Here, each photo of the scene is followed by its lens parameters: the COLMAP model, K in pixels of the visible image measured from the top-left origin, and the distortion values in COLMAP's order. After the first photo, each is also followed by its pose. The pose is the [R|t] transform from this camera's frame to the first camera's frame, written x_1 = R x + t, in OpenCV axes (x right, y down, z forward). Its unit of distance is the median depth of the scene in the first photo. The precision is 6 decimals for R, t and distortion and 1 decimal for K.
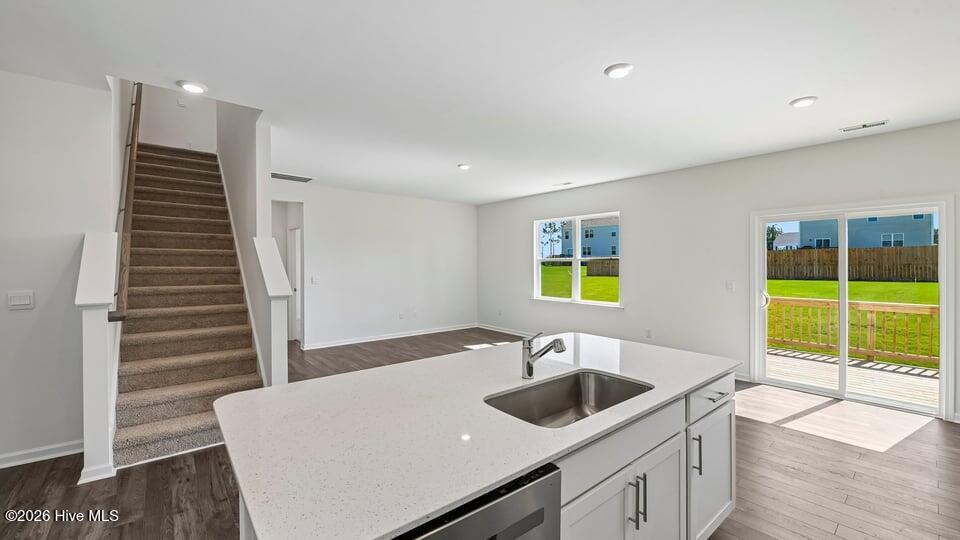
lens RADIAL K [[386.6, 0, 479.6], [0, 386.6, 266.7], [0, 0, 1]] dist [-0.010321, -0.002848]
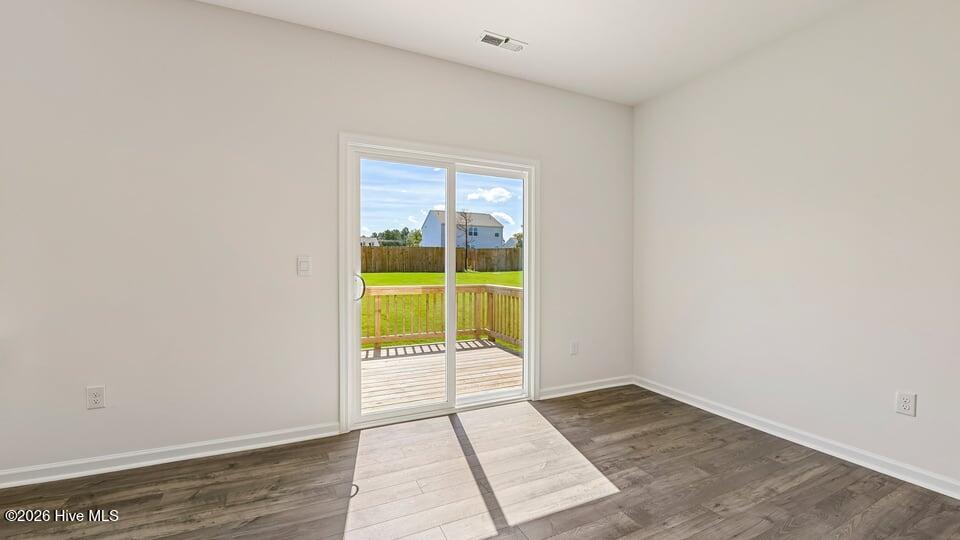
lens RADIAL K [[377.3, 0, 492.3], [0, 377.3, 267.2], [0, 0, 1]] dist [-0.020515, 0.000111]
pose [[0.234194, -0.007315, 0.972162, 0.166955], [0.003927, 0.999971, 0.006578, 0.039413], [-0.972182, 0.002277, 0.234216, 0.493105]]
